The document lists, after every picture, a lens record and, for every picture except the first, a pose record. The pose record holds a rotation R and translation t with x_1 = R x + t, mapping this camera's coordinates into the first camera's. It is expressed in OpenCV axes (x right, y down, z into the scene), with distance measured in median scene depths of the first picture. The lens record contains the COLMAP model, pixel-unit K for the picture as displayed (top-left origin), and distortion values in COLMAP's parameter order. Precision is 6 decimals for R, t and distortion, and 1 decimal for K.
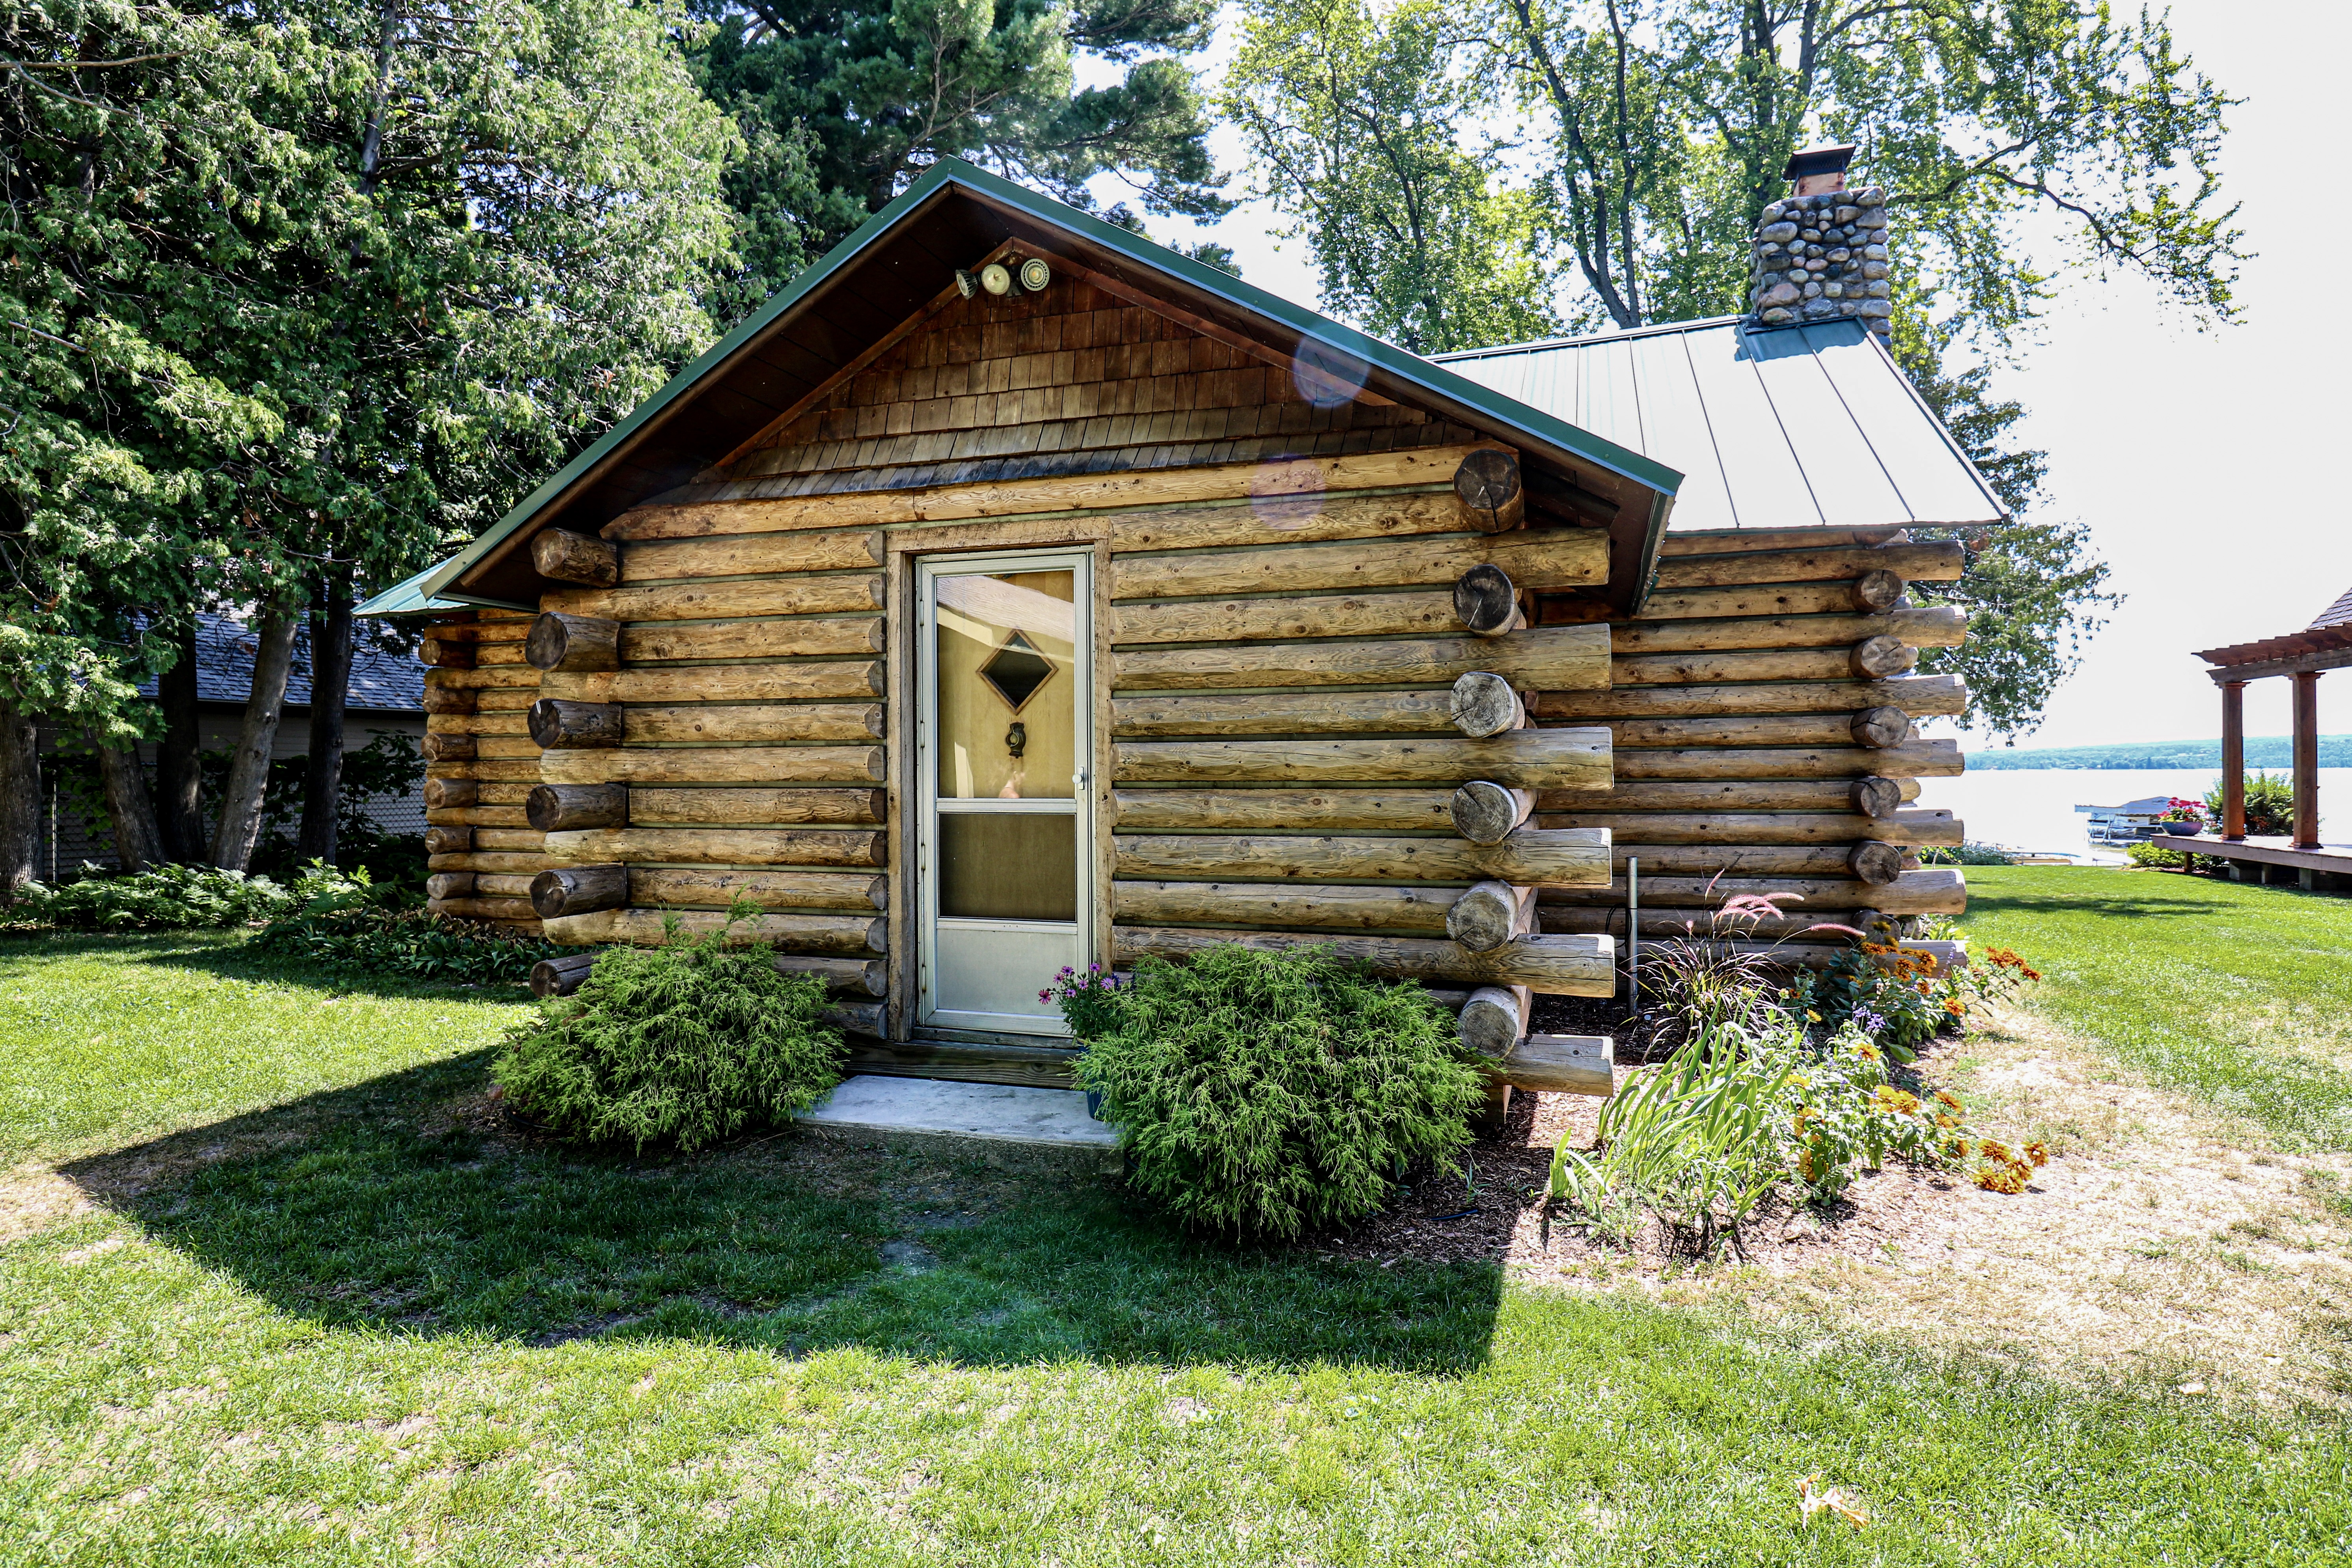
lens RADIAL K [[1254.9, 0, 1185.5], [0, 1254.9, 791.9], [0, 0, 1]] dist [0.000169, -0.009095]
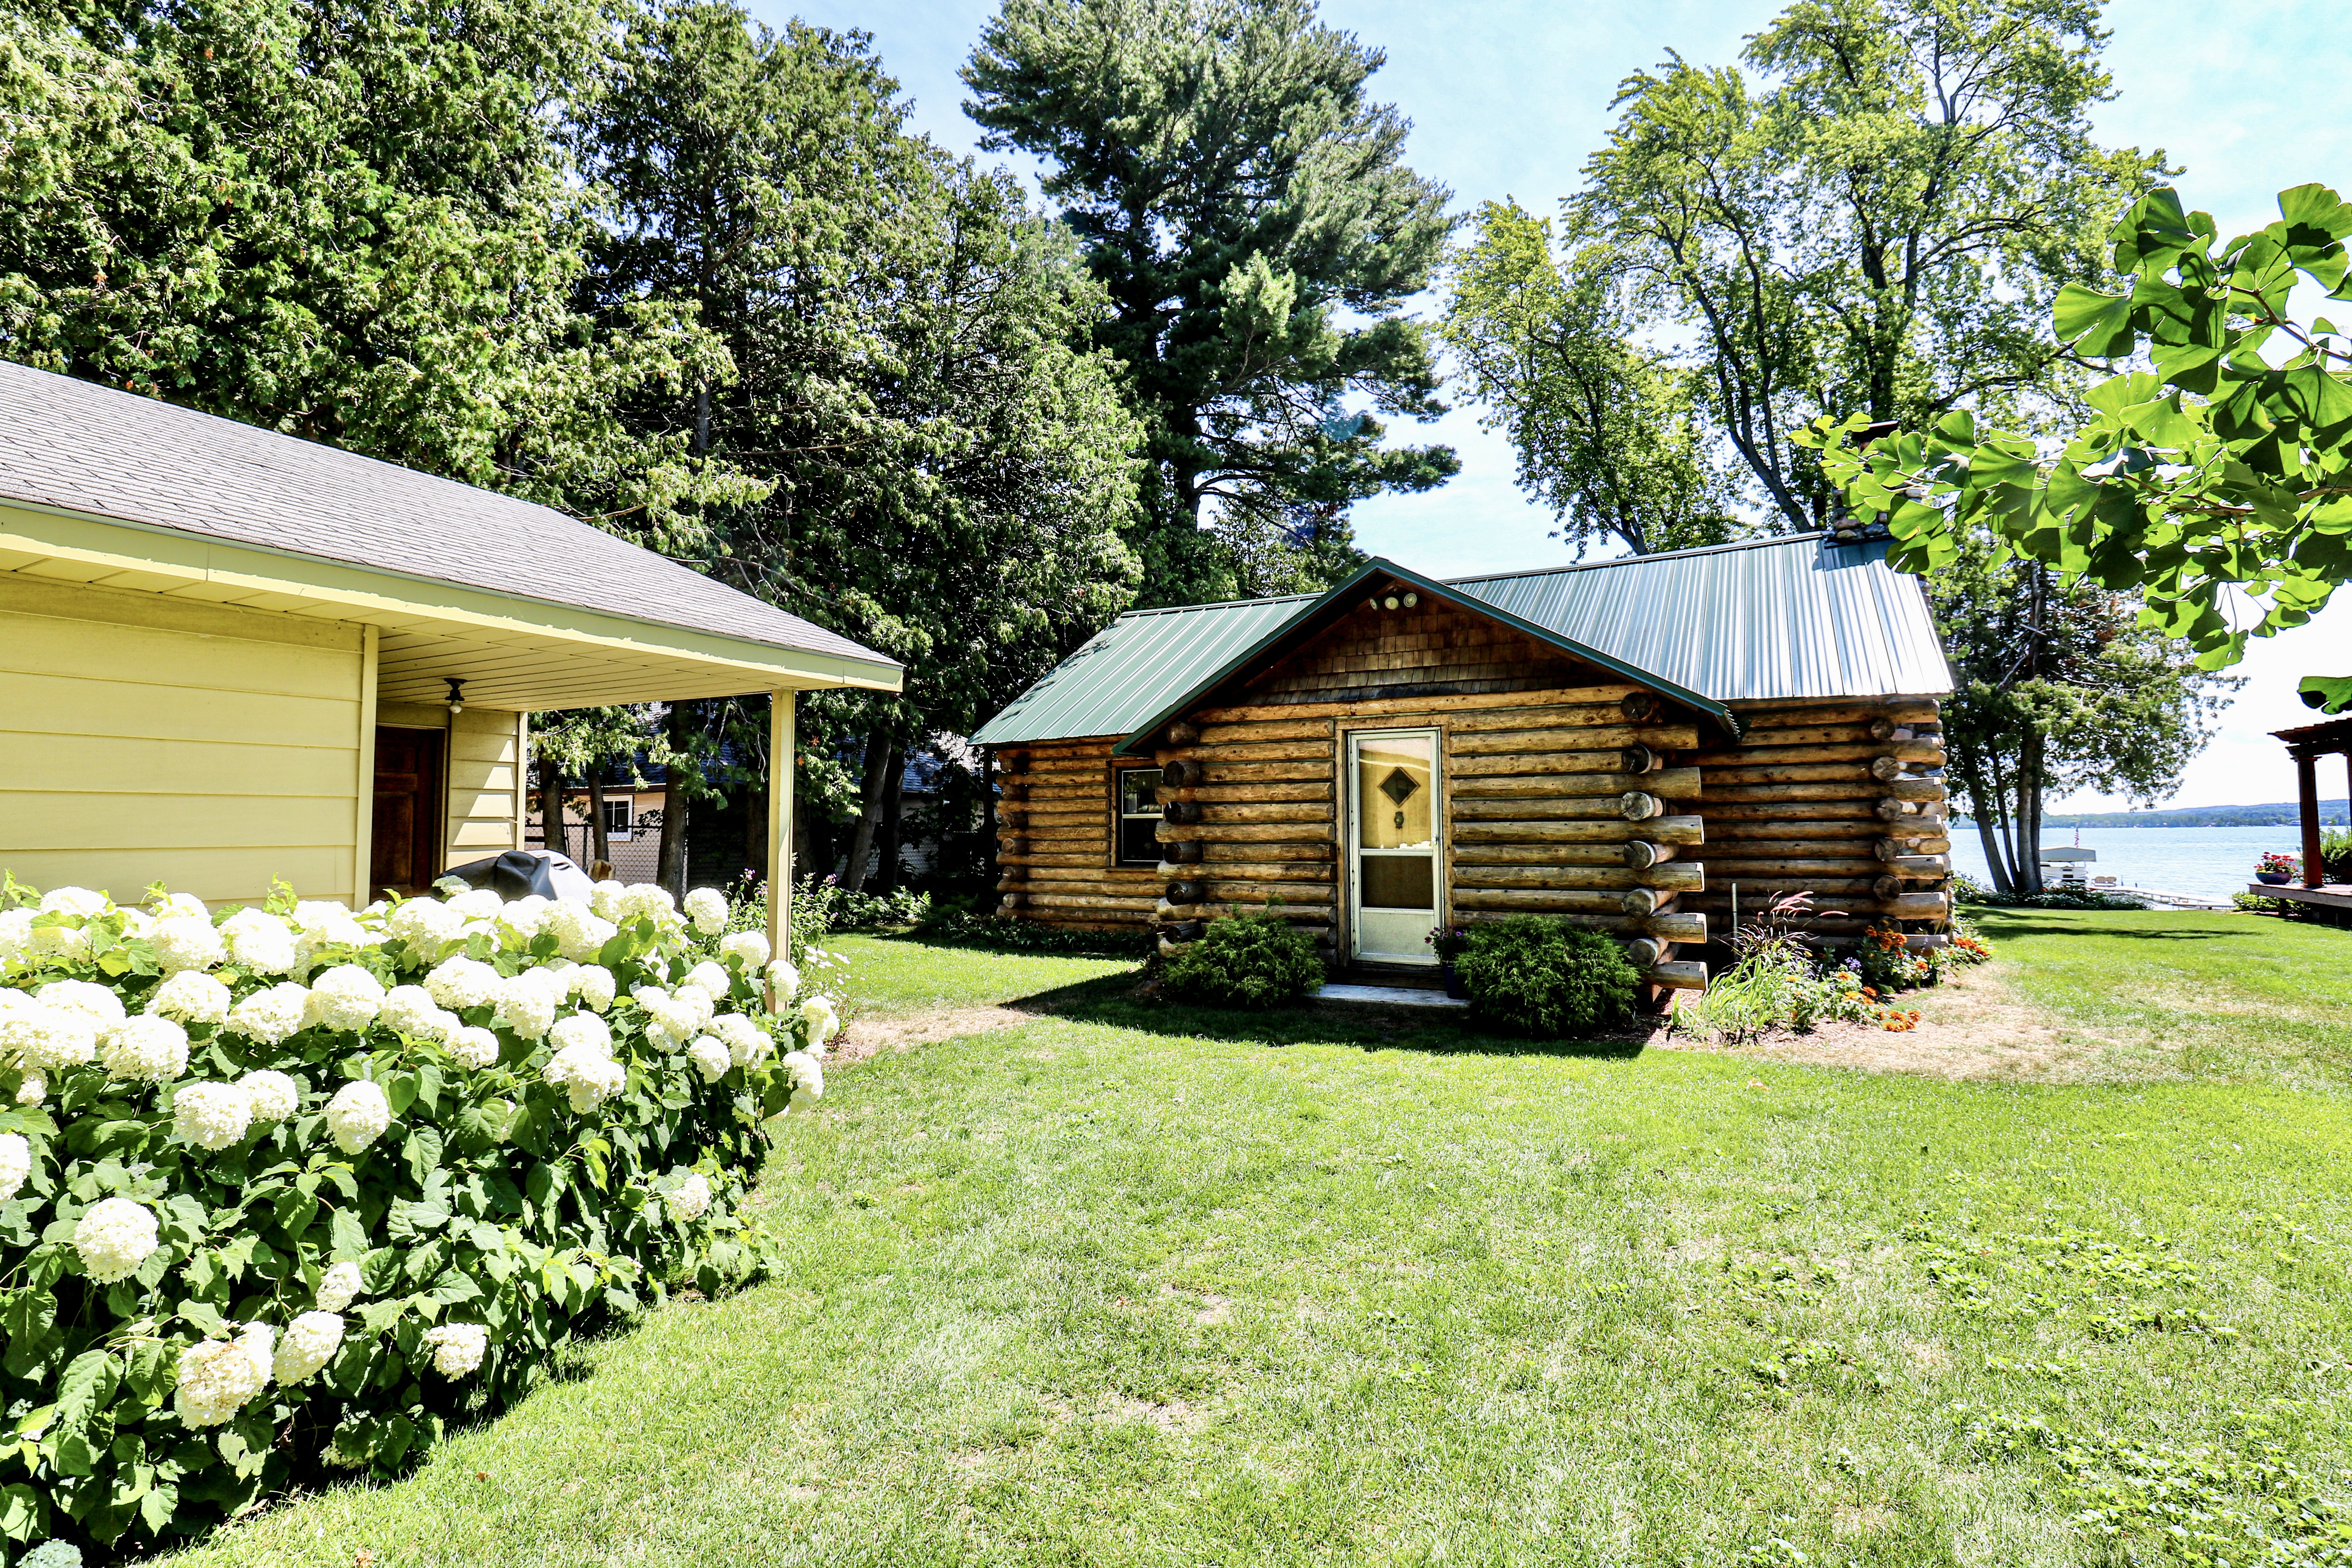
lens RADIAL K [[1113.3, 0, 1176.0], [0, 1113.3, 784.0], [0, 0, 1]] dist [0.000761, -0.016492]
pose [[0.983047, -0.008338, -0.183165, -0.154947], [-0.002190, 0.998360, -0.057202, 0.004351], [0.183342, 0.056633, 0.981417, -0.826249]]
